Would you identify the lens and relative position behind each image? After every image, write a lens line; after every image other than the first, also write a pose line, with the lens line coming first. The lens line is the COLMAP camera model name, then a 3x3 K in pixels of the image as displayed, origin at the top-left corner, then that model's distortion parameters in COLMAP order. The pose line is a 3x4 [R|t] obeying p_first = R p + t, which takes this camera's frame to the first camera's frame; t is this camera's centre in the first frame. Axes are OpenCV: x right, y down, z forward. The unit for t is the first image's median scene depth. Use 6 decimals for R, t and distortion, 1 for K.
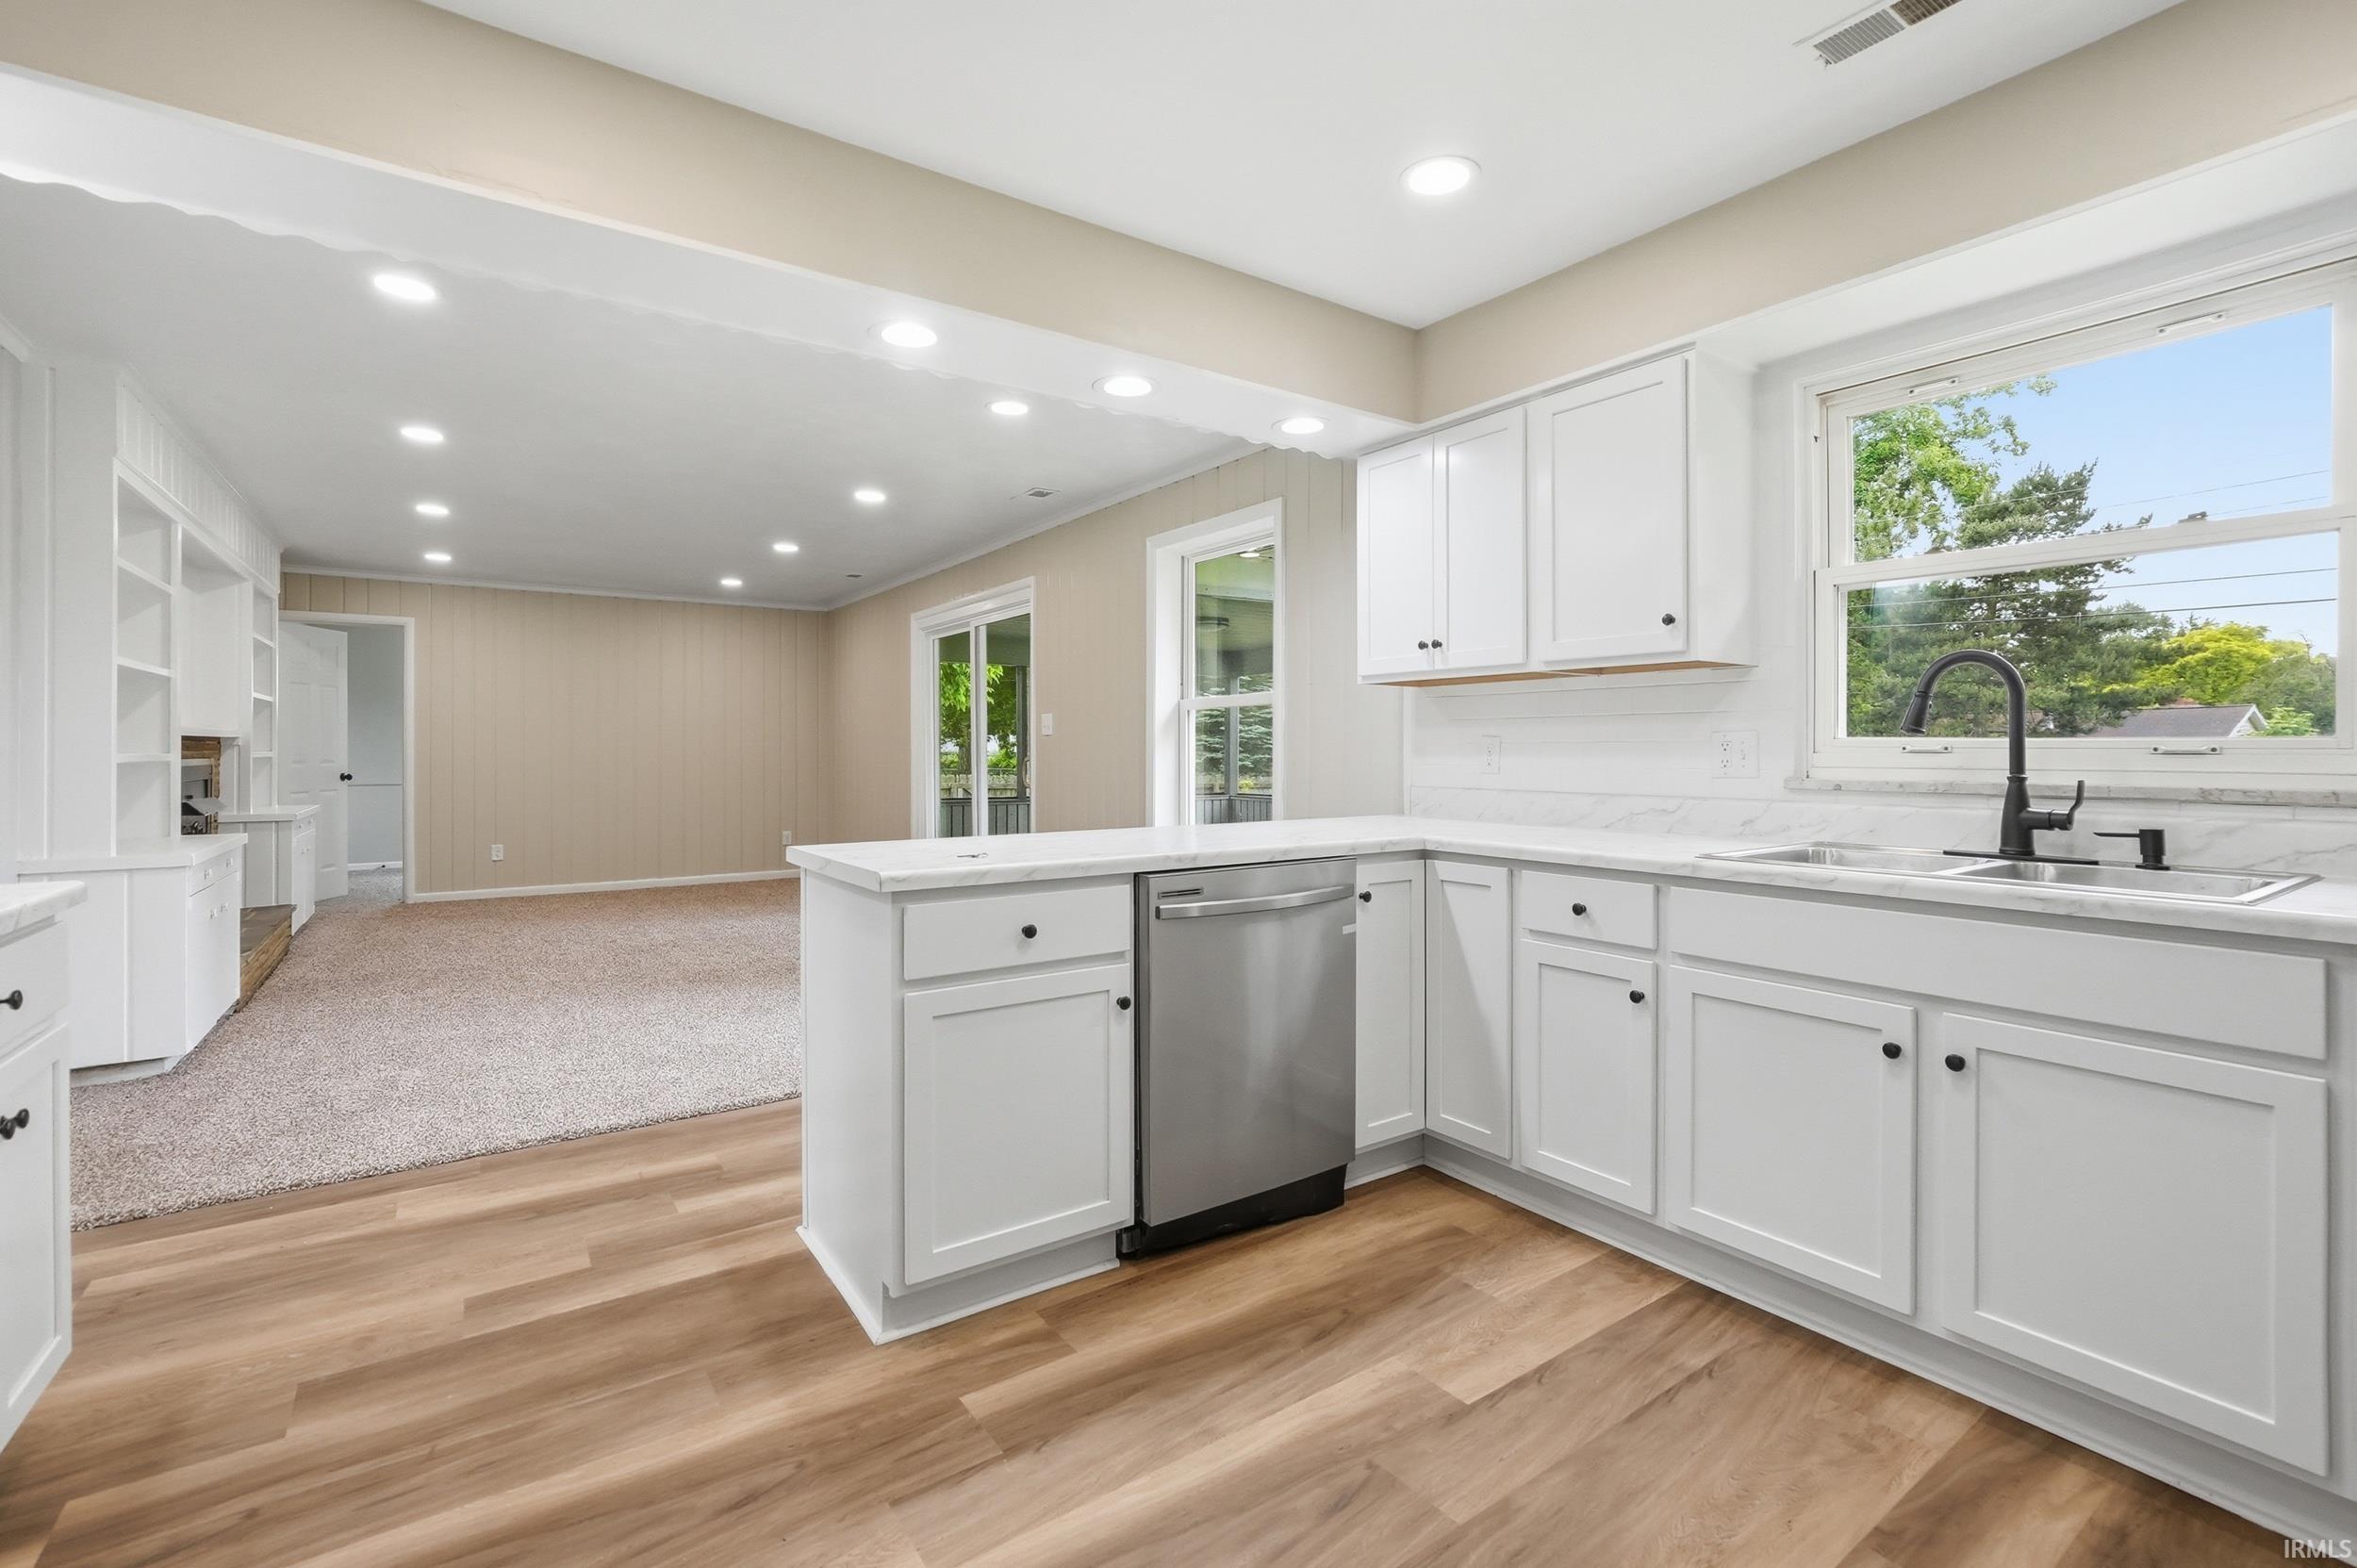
lens RADIAL K [[1023.6, 0, 1175.9], [0, 1023.6, 773.7], [0, 0, 1]] dist [-0.008009, 0.000166]
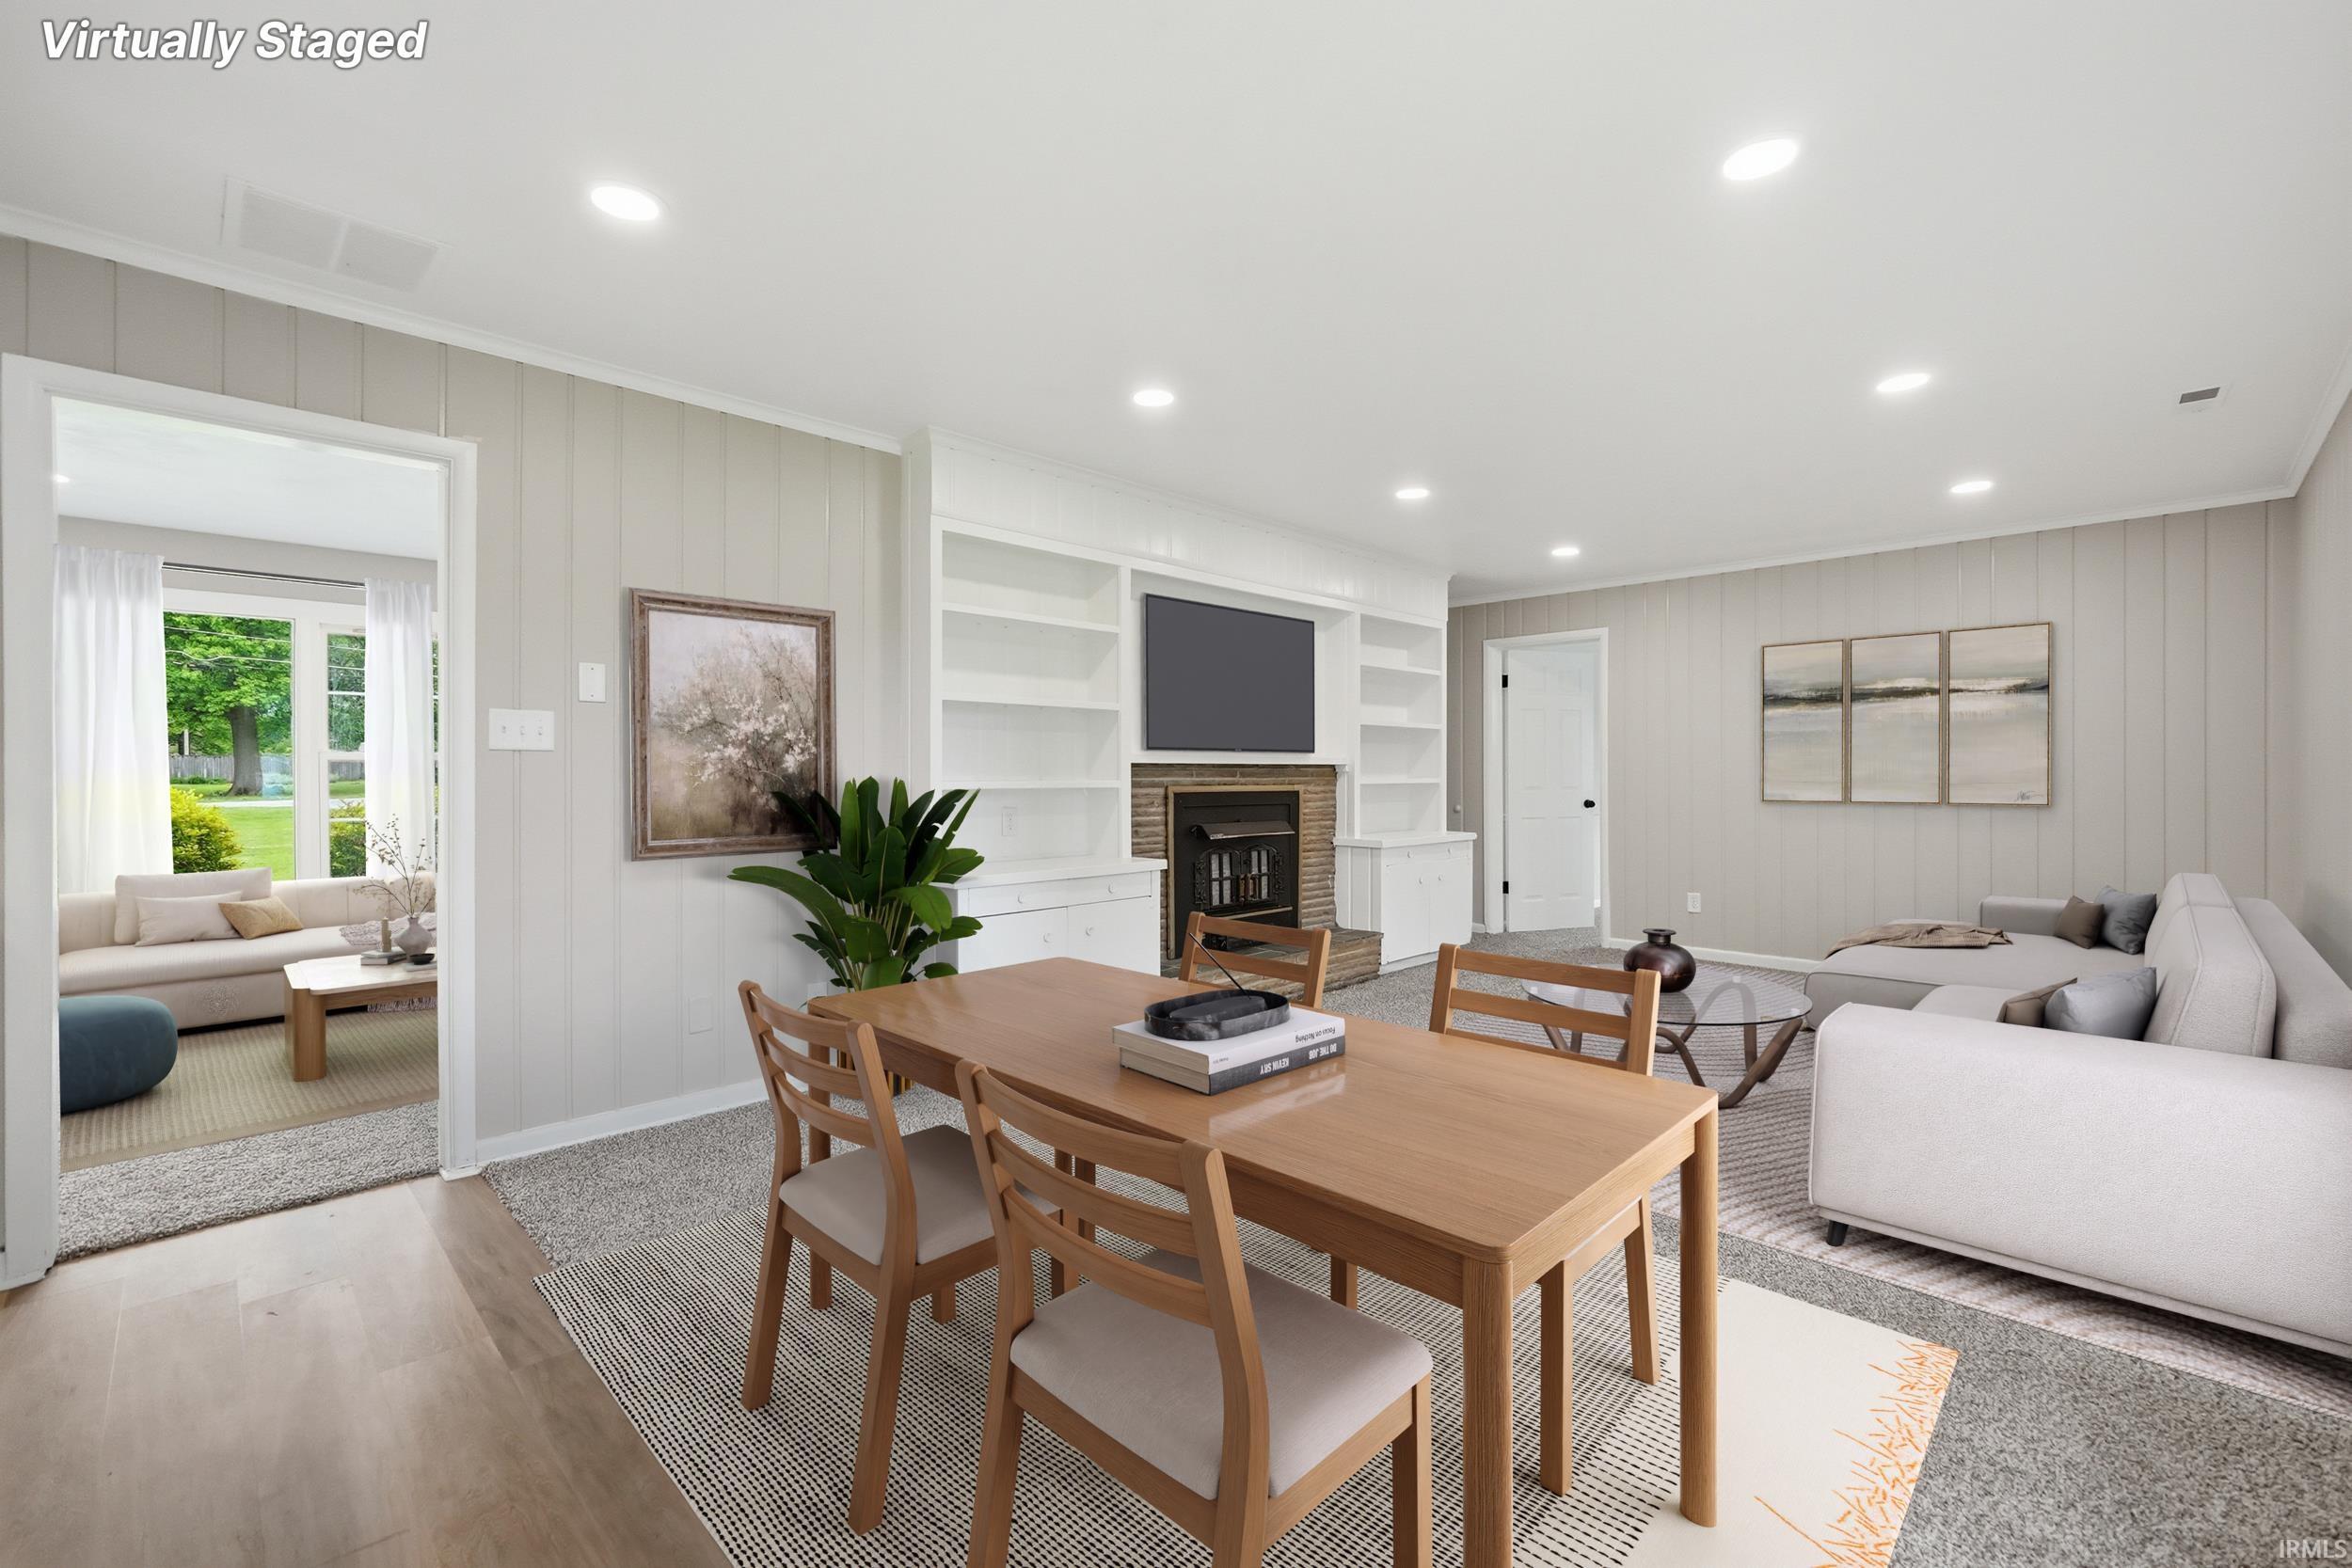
lens RADIAL K [[1021.3, 0, 1173.4], [0, 1021.3, 773.8], [0, 0, 1]] dist [-0.008009, 0.000166]
pose [[0.191368, -0.005510, -0.981503, 0.146198], [-0.015126, 0.999849, -0.008562, -0.037783], [0.981402, 0.016485, 0.191256, 1.715271]]
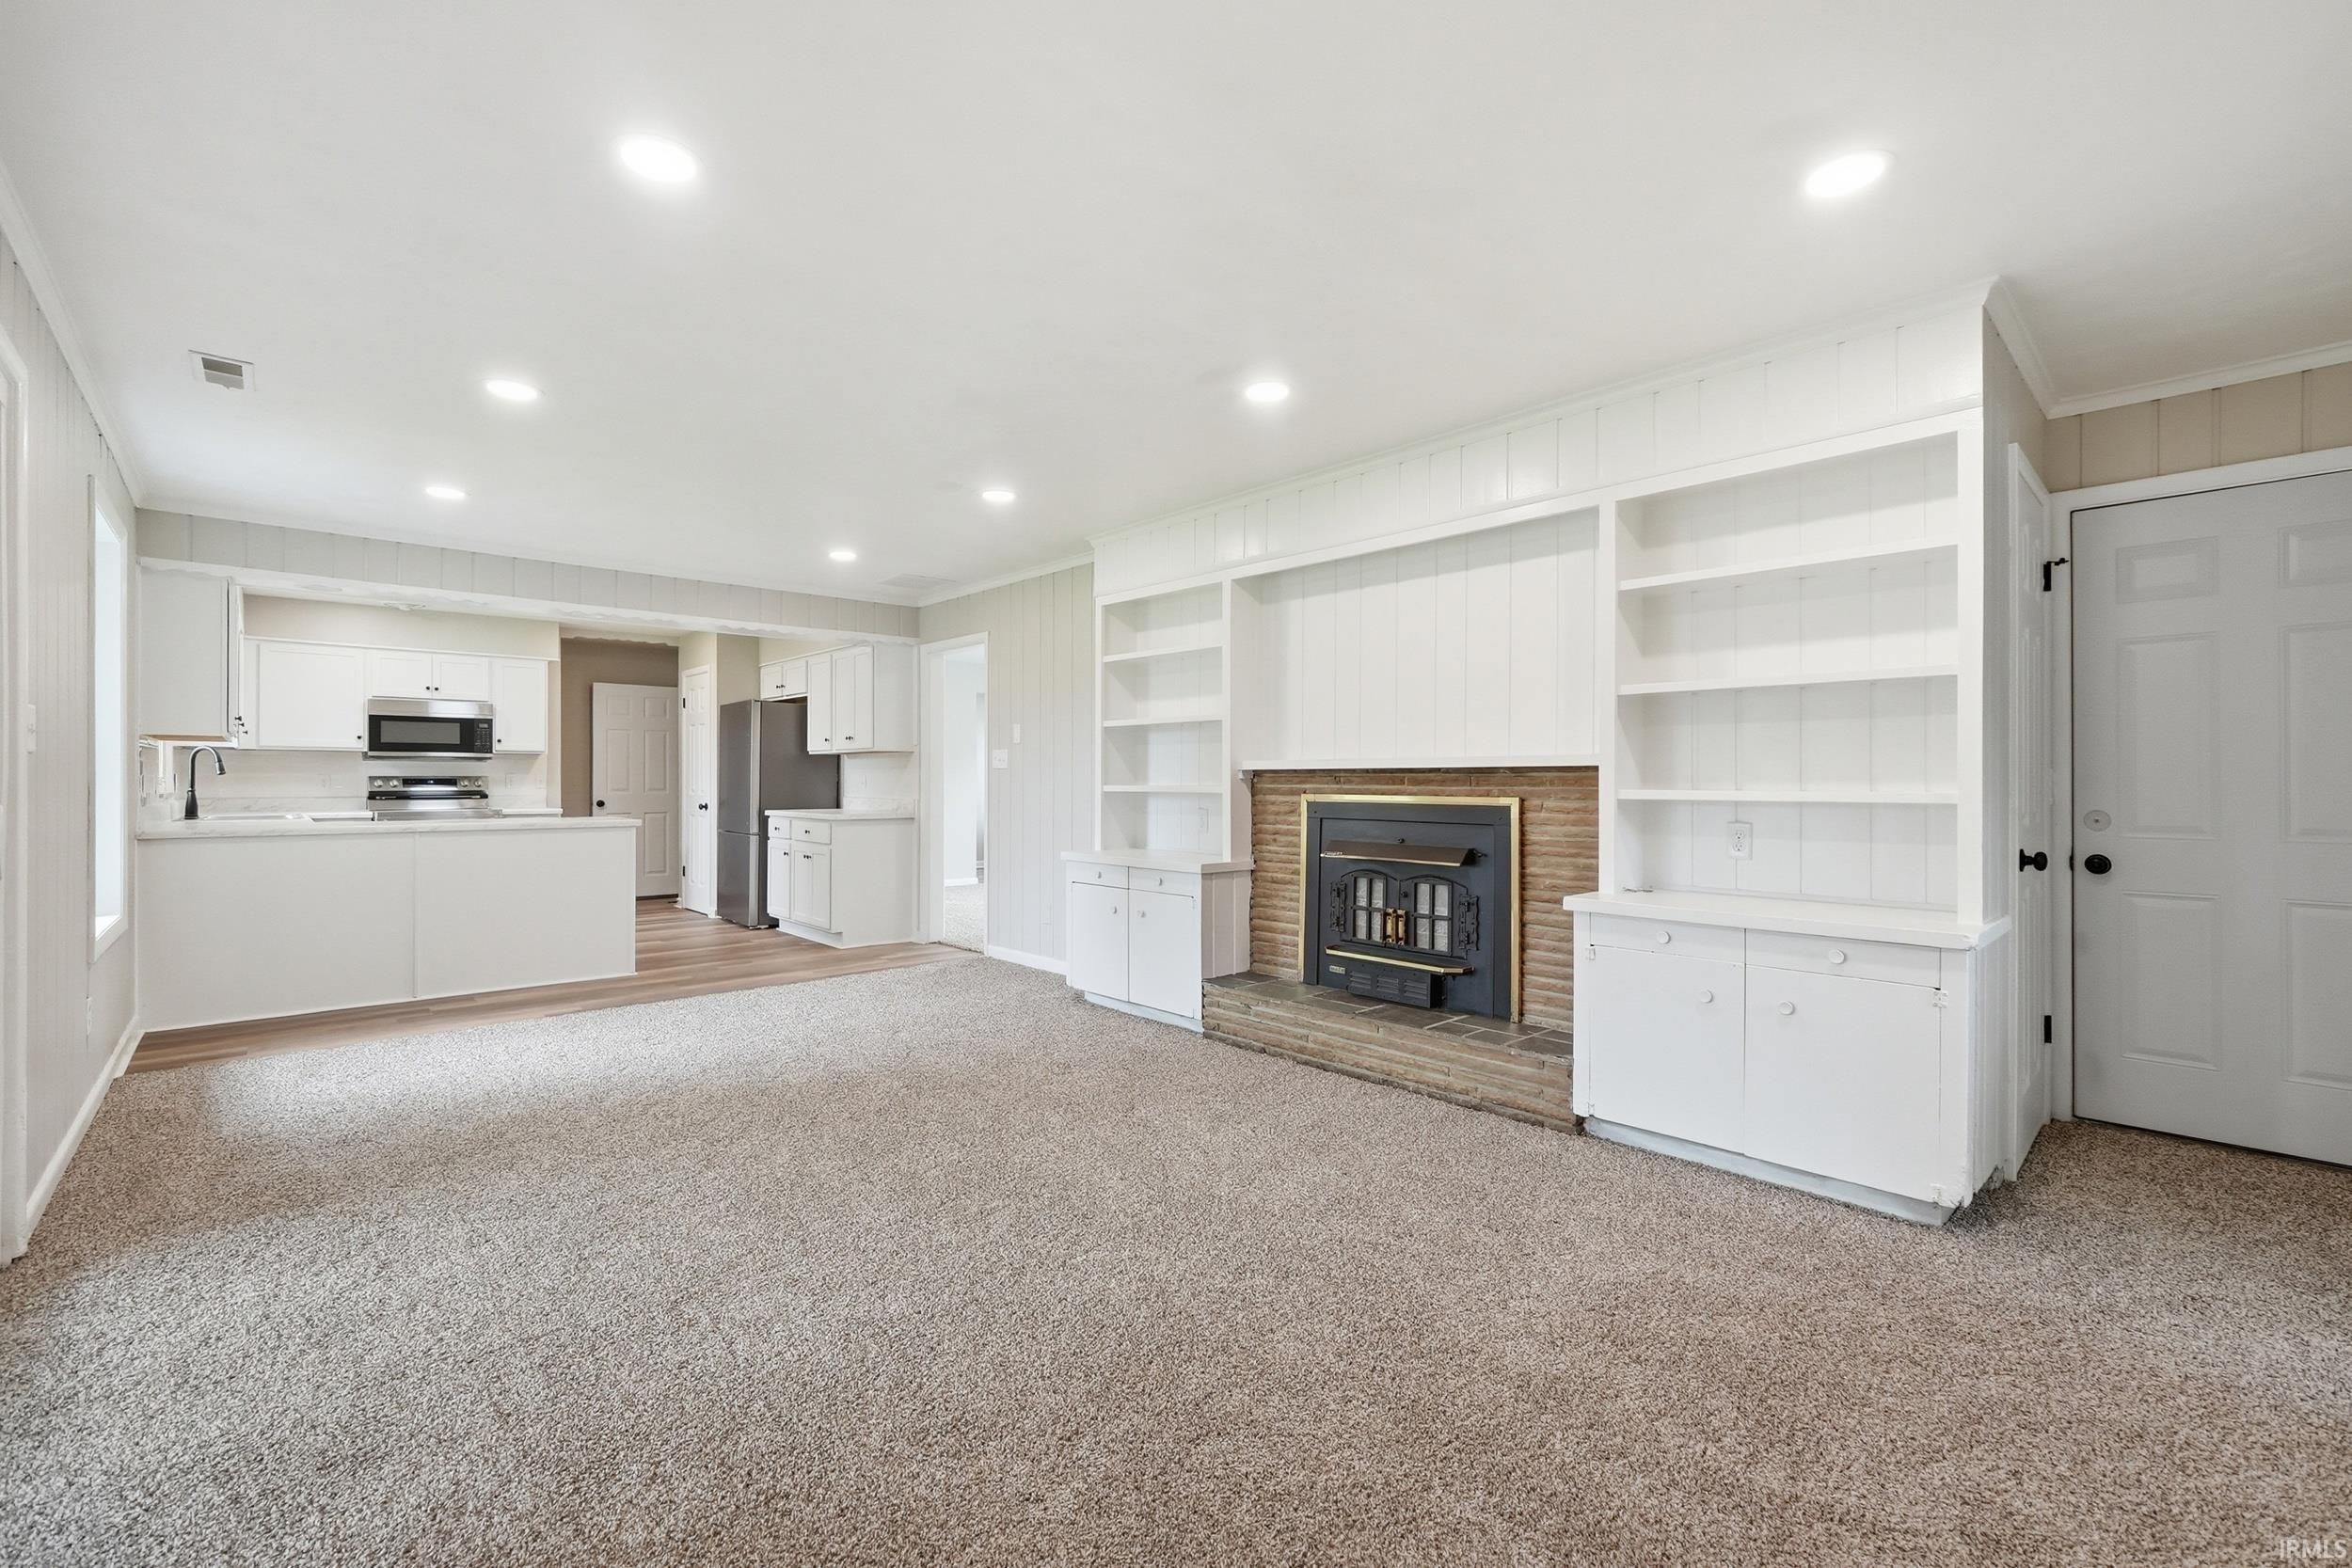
lens RADIAL K [[1021.3, 0, 1173.4], [0, 1021.3, 773.8], [0, 0, 1]] dist [-0.008009, 0.000166]
pose [[-0.990337, -0.008675, -0.138409, -1.492796], [-0.010053, 0.999907, 0.009258, -0.086754], [0.138316, 0.010560, -0.990332, 4.109321]]
